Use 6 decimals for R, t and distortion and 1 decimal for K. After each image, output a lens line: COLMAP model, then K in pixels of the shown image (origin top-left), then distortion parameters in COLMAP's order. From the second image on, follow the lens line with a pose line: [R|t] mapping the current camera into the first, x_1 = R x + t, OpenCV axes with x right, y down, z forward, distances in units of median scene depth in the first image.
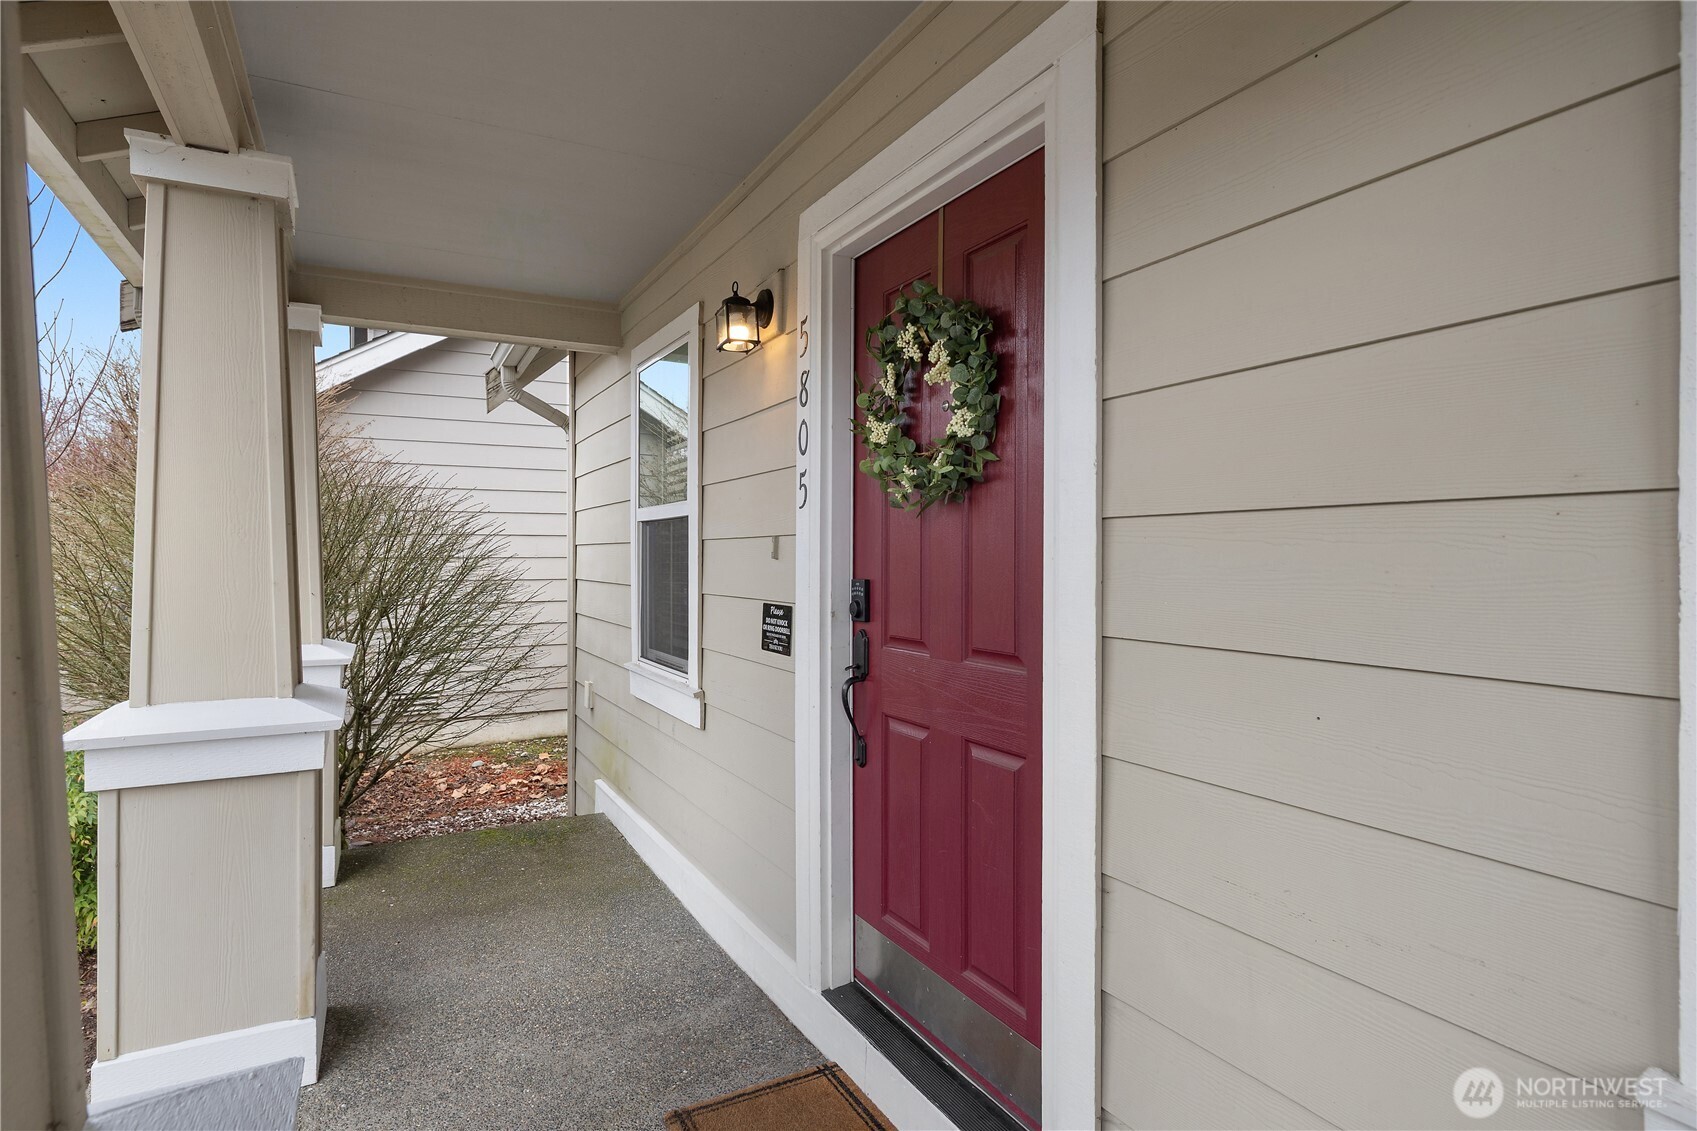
lens RADIAL K [[905.4, 0, 845.6], [0, 905.4, 562.5], [0, 0, 1]] dist [-0.002553, -0.000459]
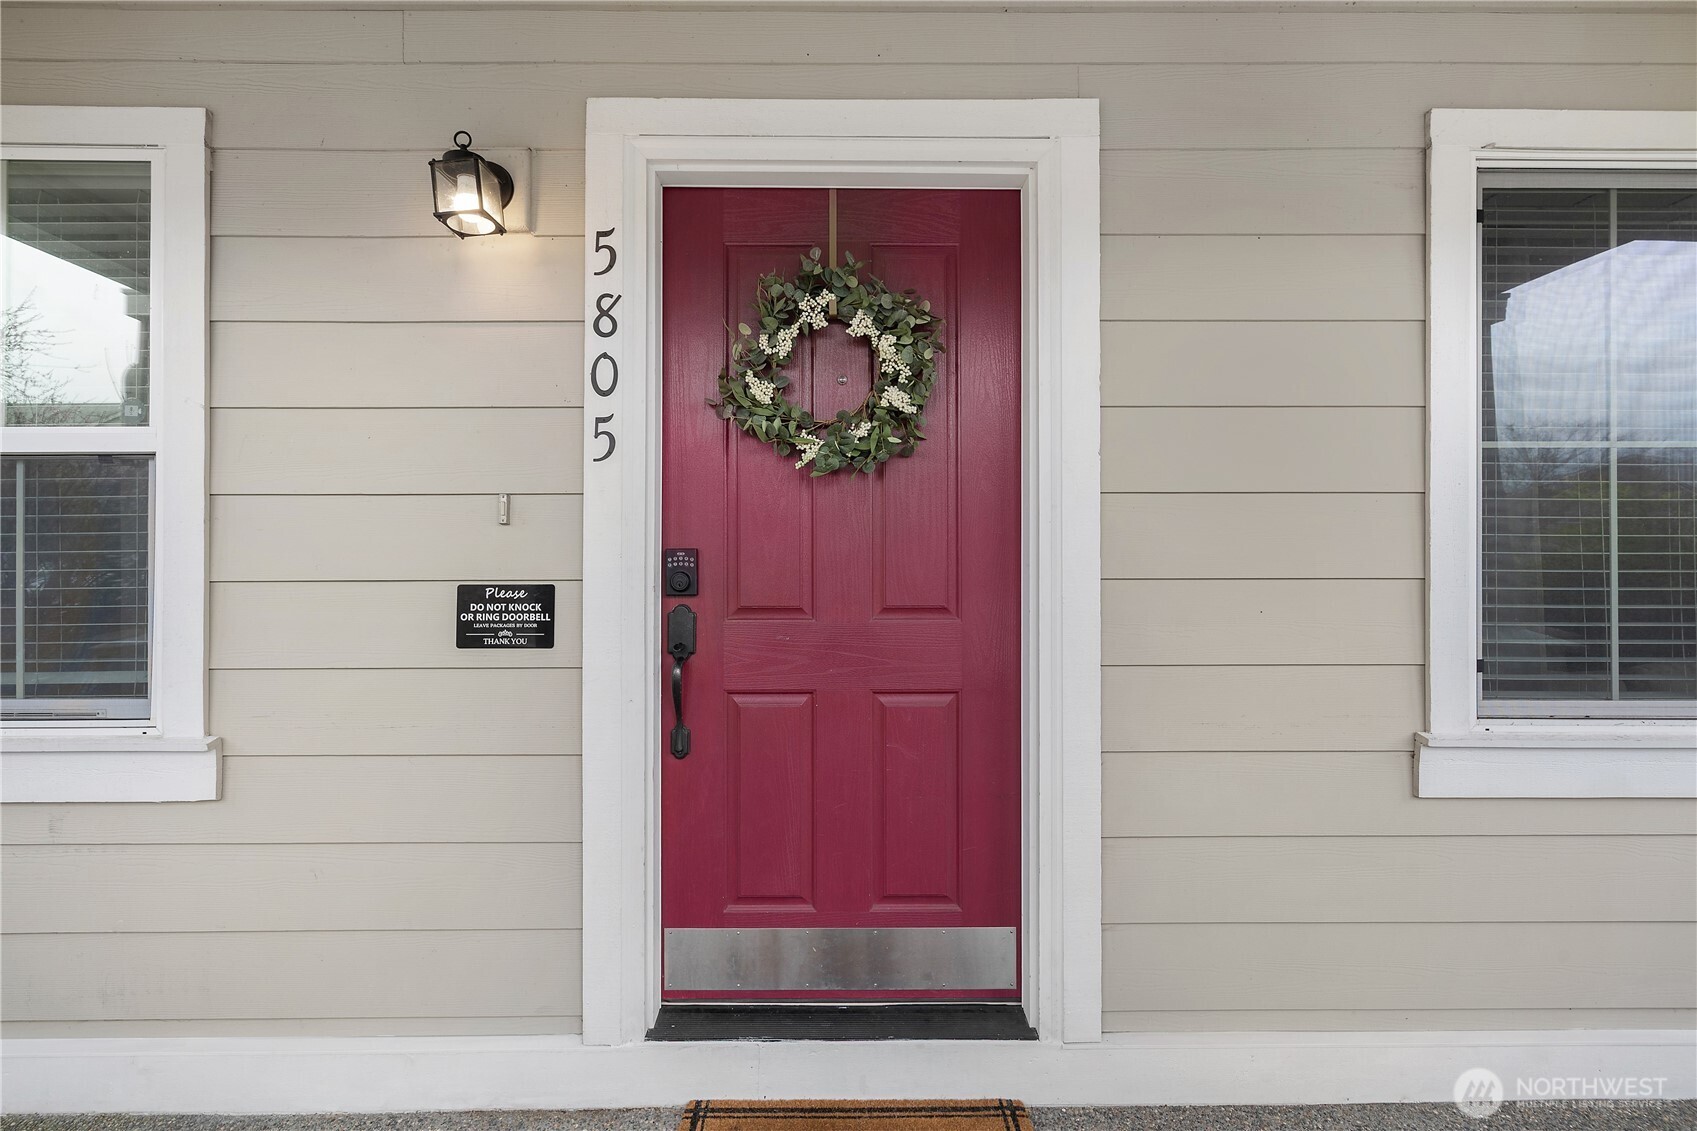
lens RADIAL K [[725.4, 0, 845.9], [0, 725.4, 563.9], [0, 0, 1]] dist [0.001335, 0.000111]
pose [[0.457955, 0.000047, 0.888975, -0.528610], [0.008516, 0.999954, -0.004440, 0.037189], [-0.888934, 0.009604, 0.457934, 0.507778]]
